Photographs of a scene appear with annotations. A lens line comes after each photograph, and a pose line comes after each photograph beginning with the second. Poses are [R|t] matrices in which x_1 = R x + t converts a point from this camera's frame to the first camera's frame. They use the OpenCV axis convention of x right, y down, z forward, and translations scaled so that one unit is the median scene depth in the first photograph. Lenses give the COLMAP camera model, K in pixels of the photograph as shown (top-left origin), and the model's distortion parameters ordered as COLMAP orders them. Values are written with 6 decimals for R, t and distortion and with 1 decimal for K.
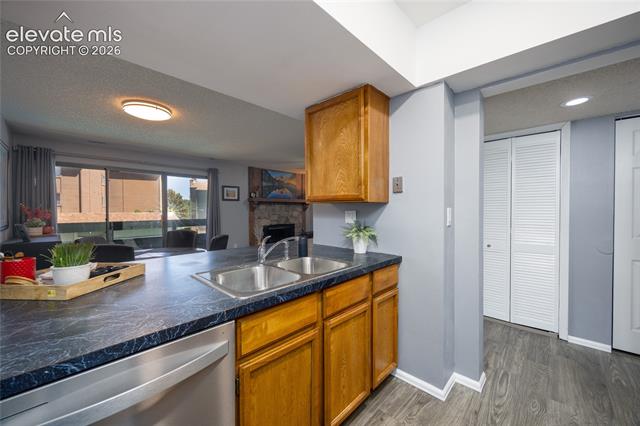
lens RADIAL K [[254.5, 0, 320.0], [0, 254.5, 213.0], [0, 0, 1]] dist [0.002278, 0.000261]
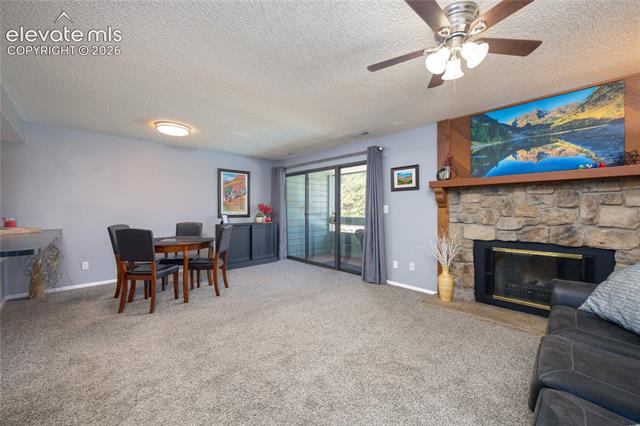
lens RADIAL K [[254.5, 0, 320.0], [0, 254.5, 213.0], [0, 0, 1]] dist [0.002278, 0.000261]
pose [[-0.067183, 0.009020, -0.997700, 0.246869], [-0.018465, 0.999777, 0.010283, 0.003797], [0.997570, 0.019113, -0.067001, 0.747646]]
